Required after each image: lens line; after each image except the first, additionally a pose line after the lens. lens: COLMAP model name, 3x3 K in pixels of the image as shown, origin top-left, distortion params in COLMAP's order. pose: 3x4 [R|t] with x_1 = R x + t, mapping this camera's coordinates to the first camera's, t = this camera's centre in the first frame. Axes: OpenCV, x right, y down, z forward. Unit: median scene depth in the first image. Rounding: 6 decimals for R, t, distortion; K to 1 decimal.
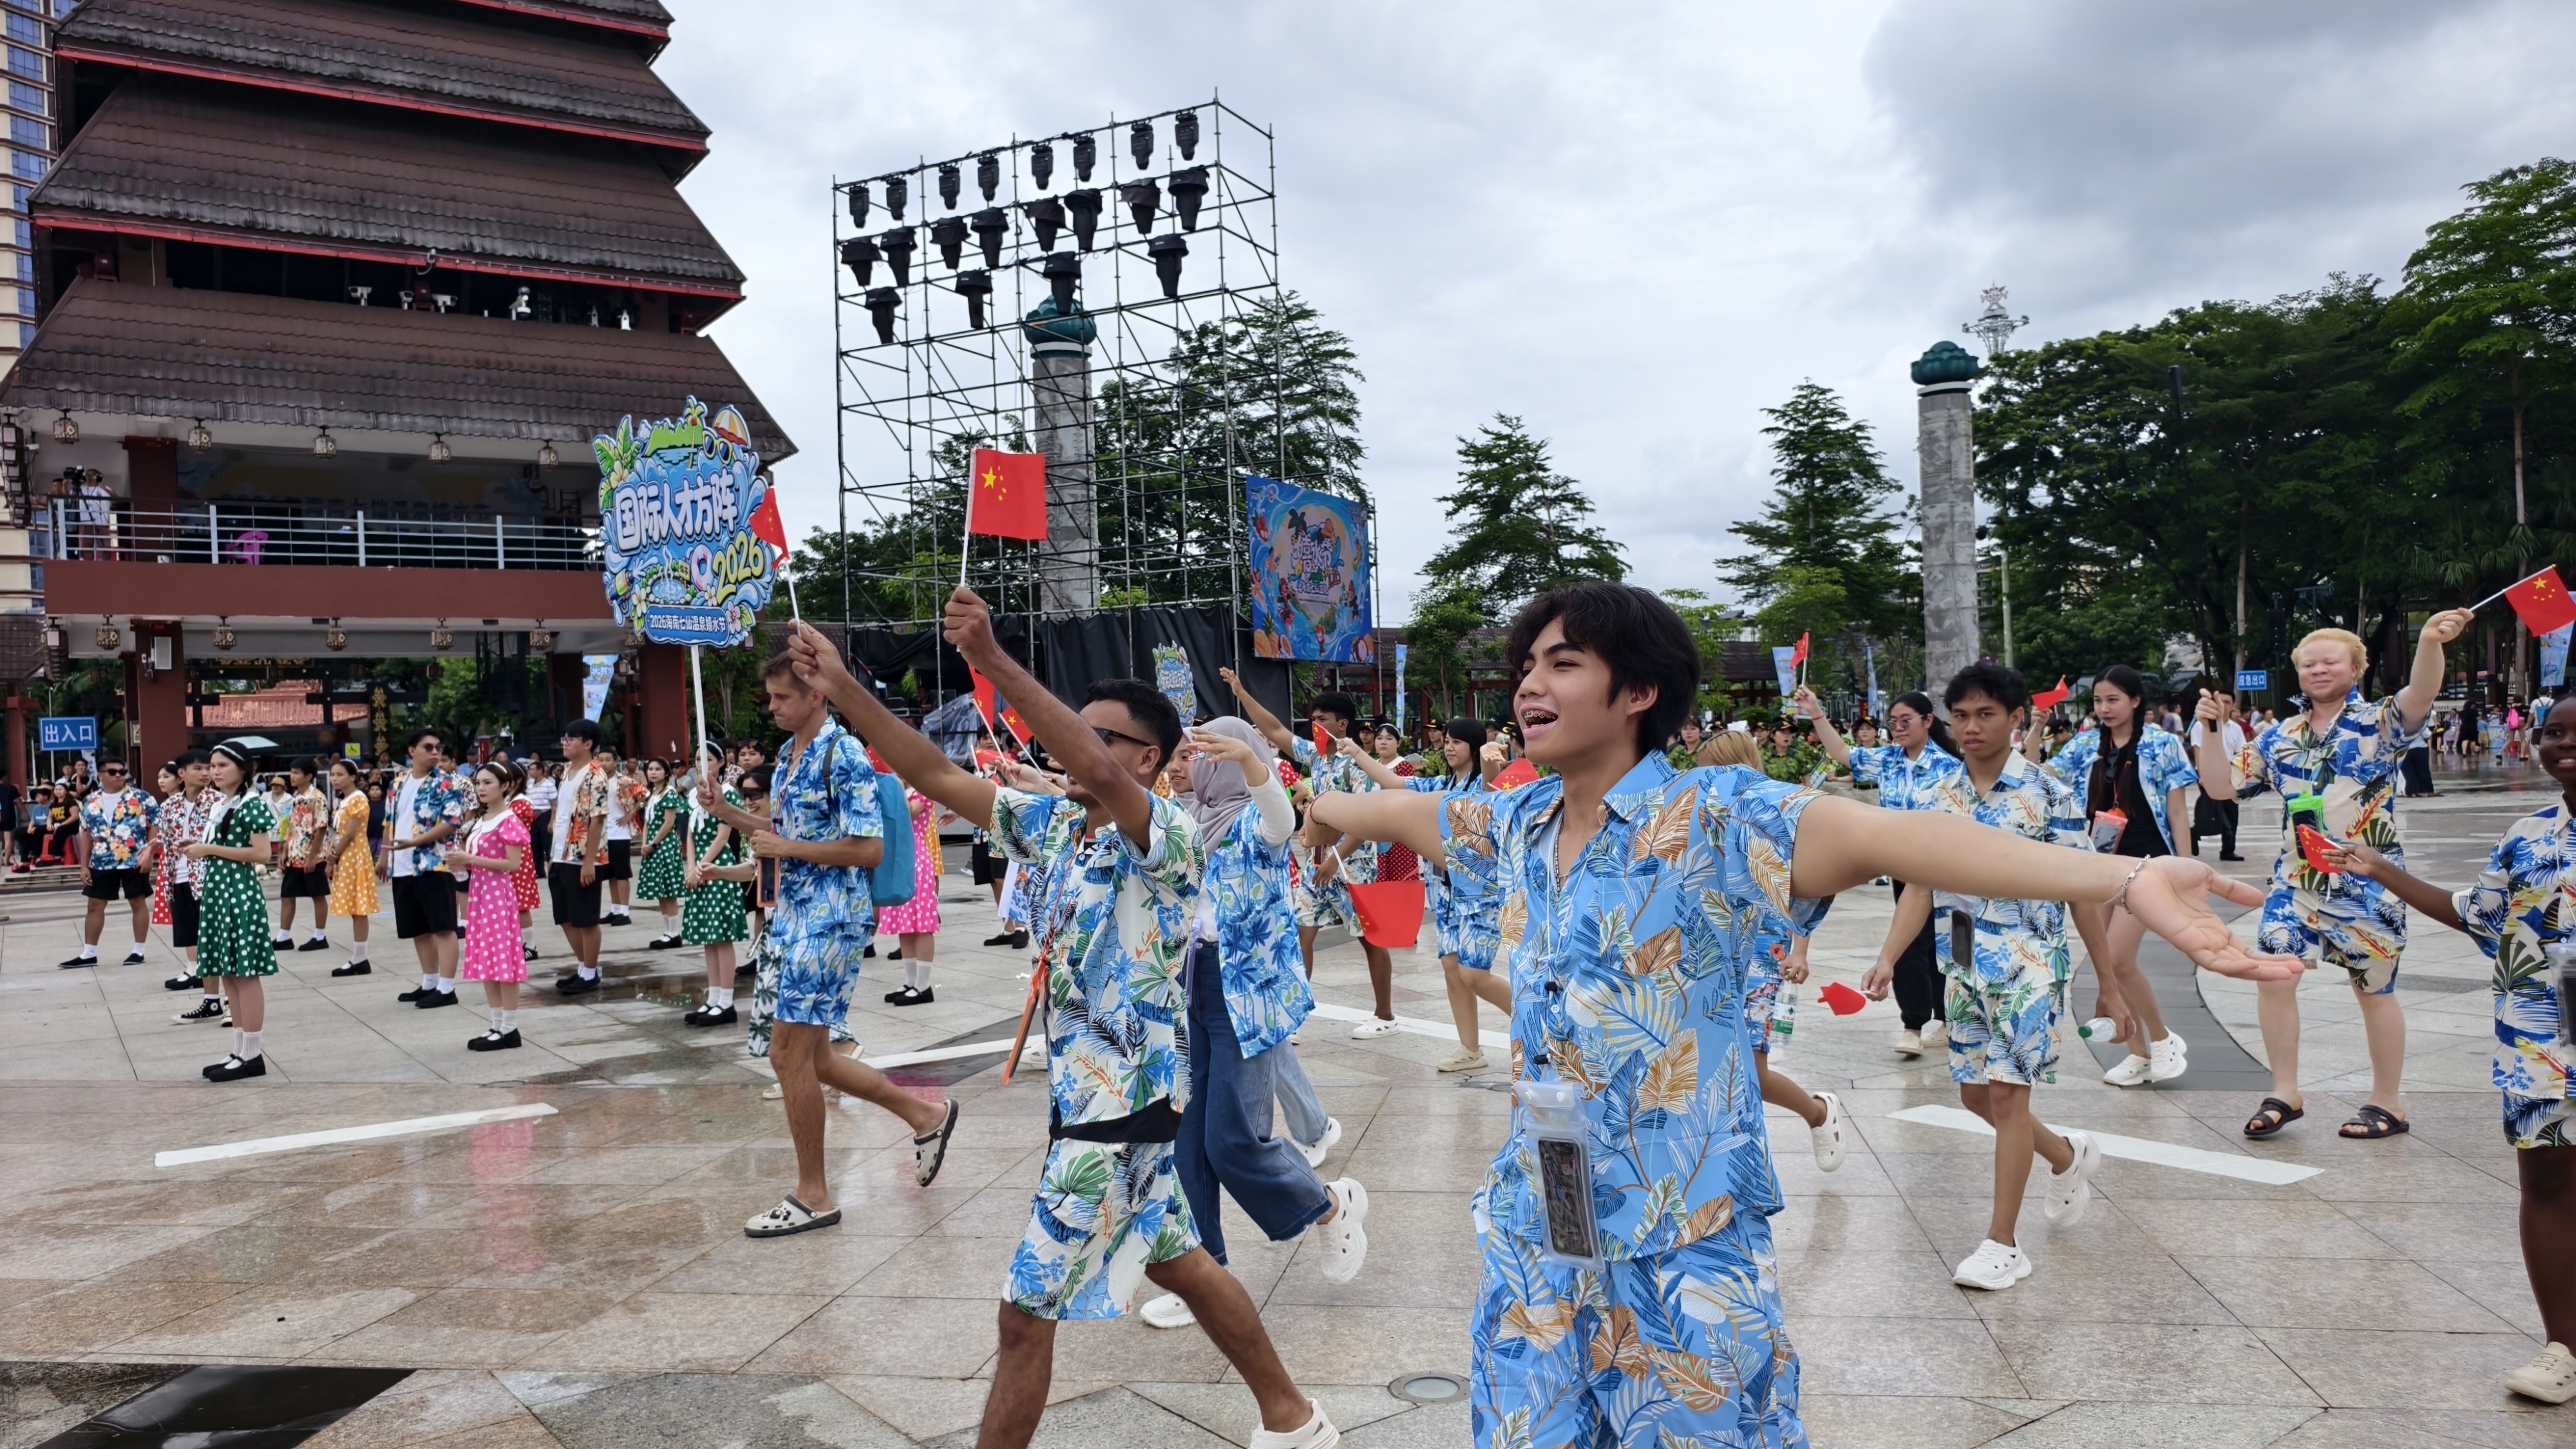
lens RADIAL K [[1860.5, 0, 1274.7], [0, 1860.5, 809.4], [0, 0, 1]] dist [0.004911, 0.008656]
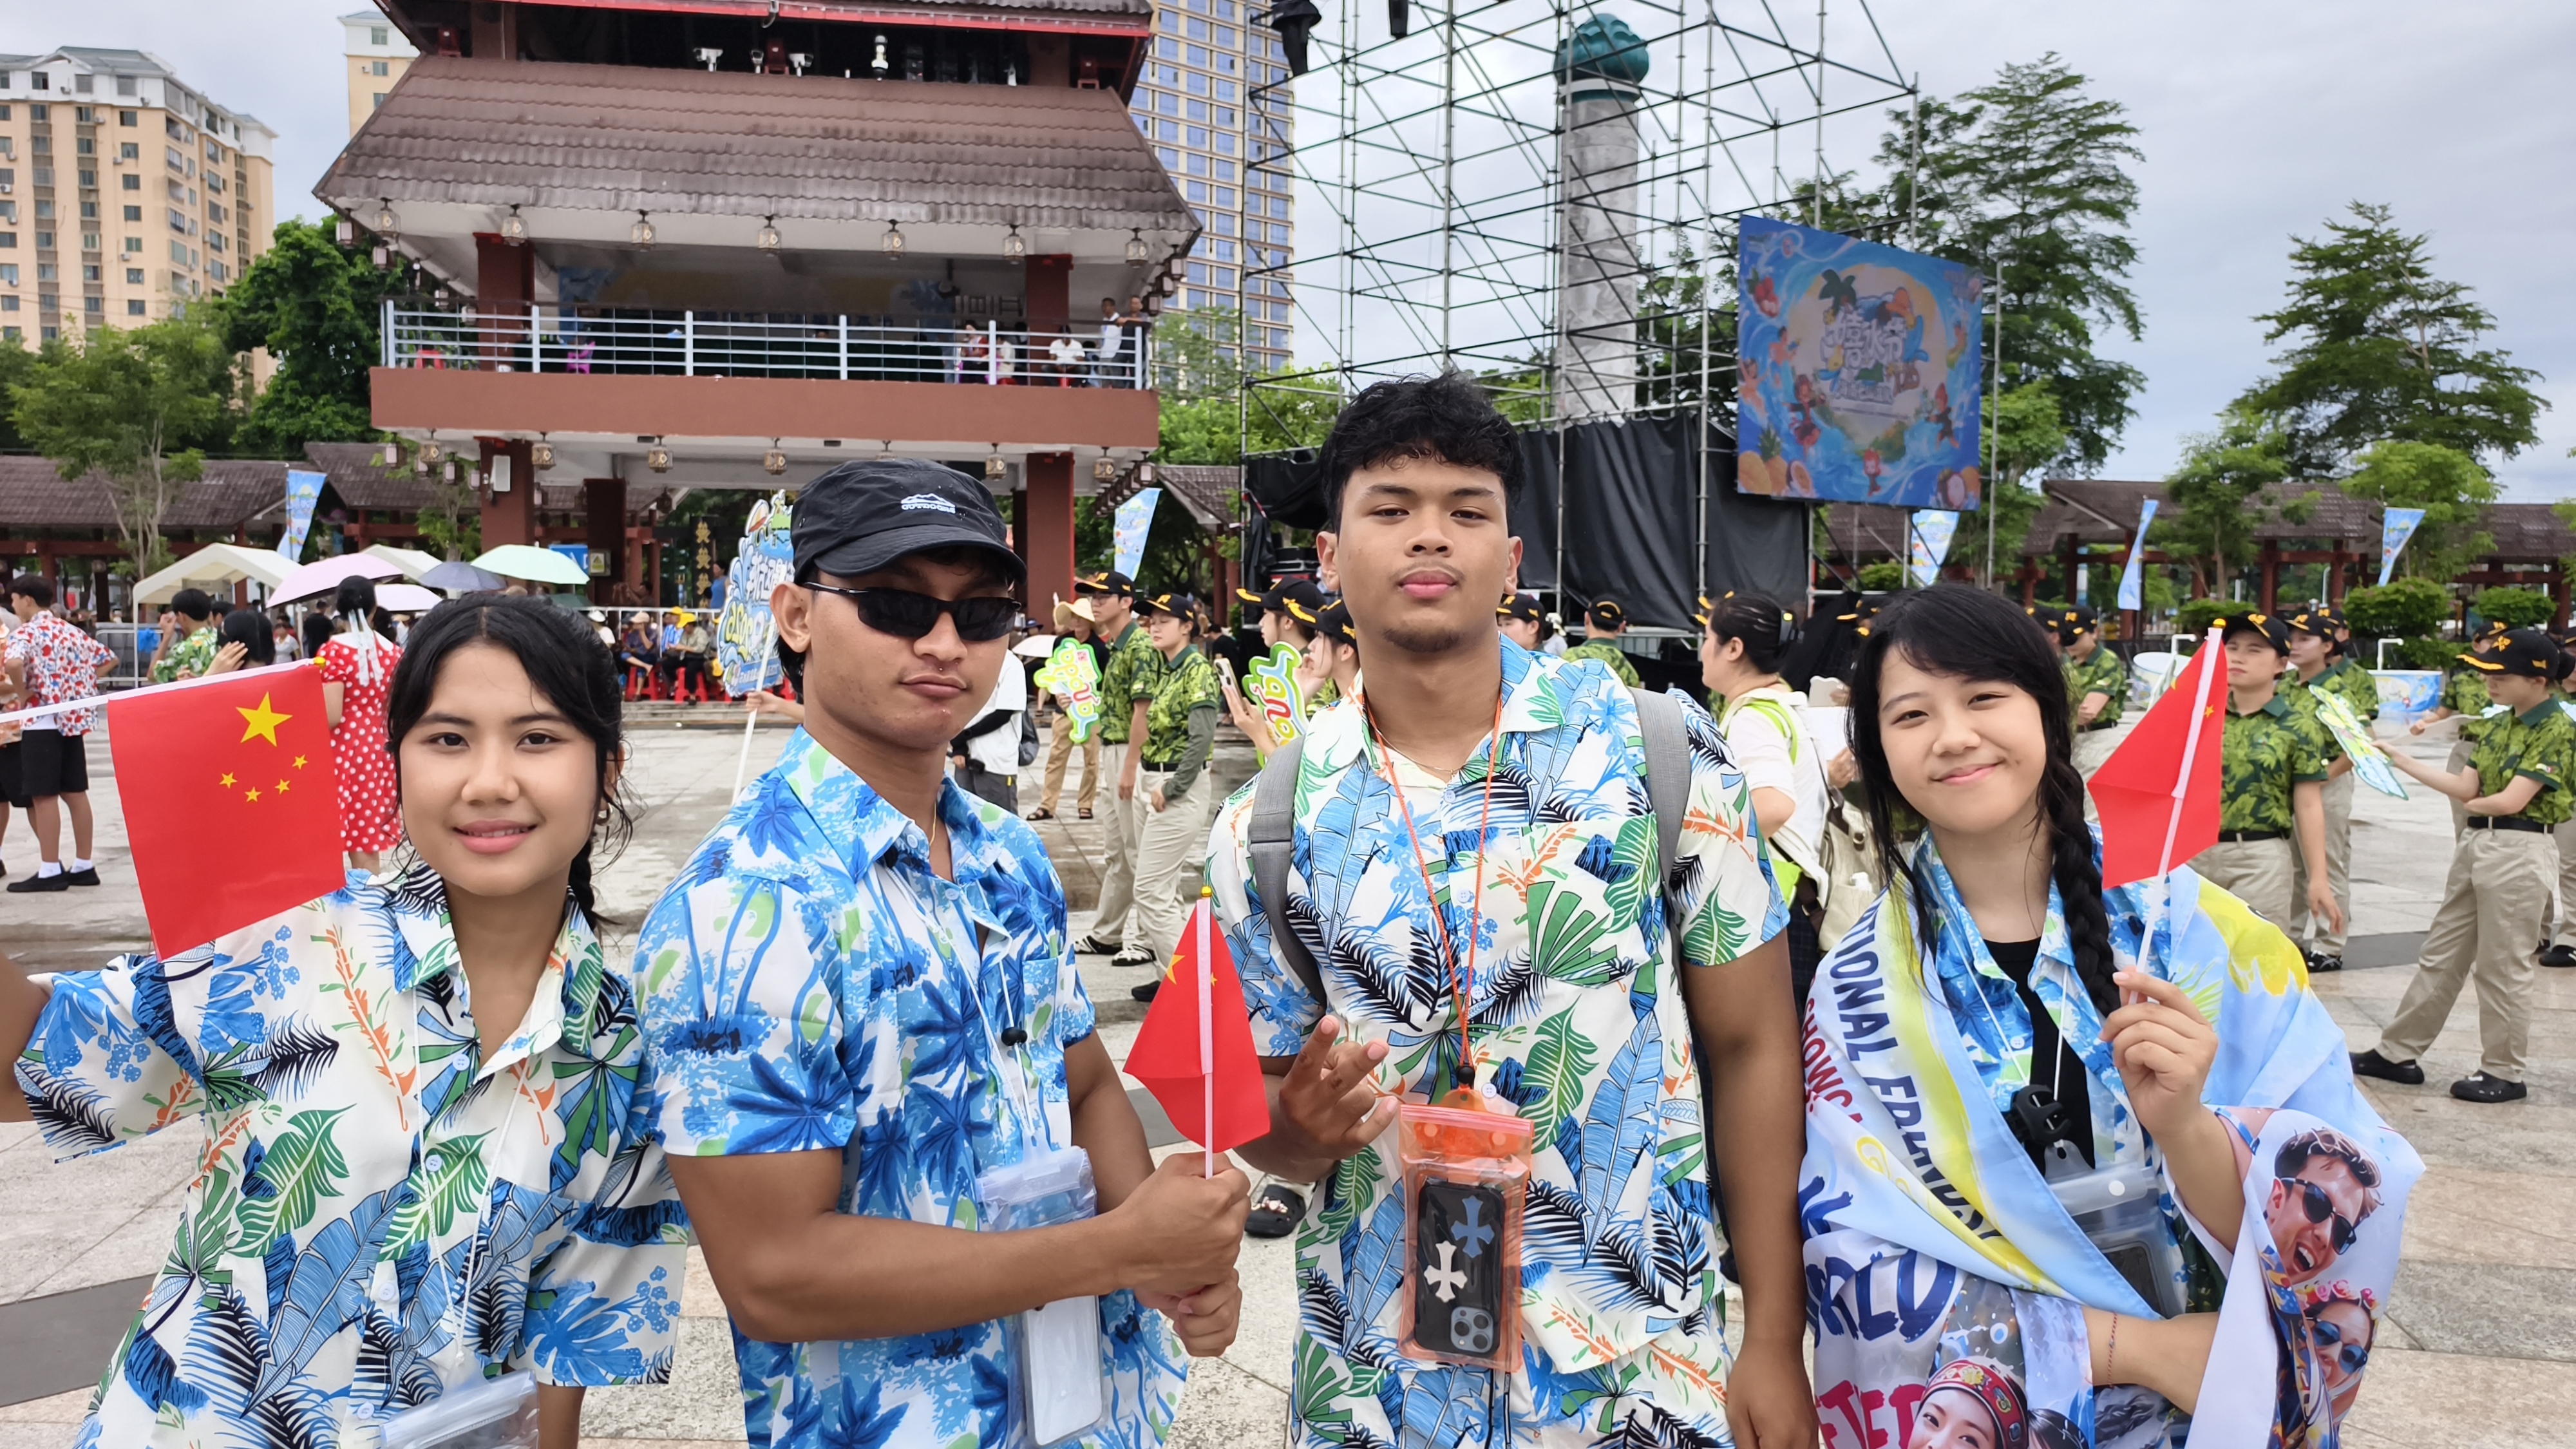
lens RADIAL K [[1860.5, 0, 1198.8], [0, 1860.5, 734.2], [0, 0, 1]] dist [0.004911, 0.008656]
pose [[0.903196, 0.067960, -0.423815, 0.092889], [-0.053158, 0.997495, 0.046666, -0.016431], [0.425924, -0.019620, 0.904546, 0.296151]]
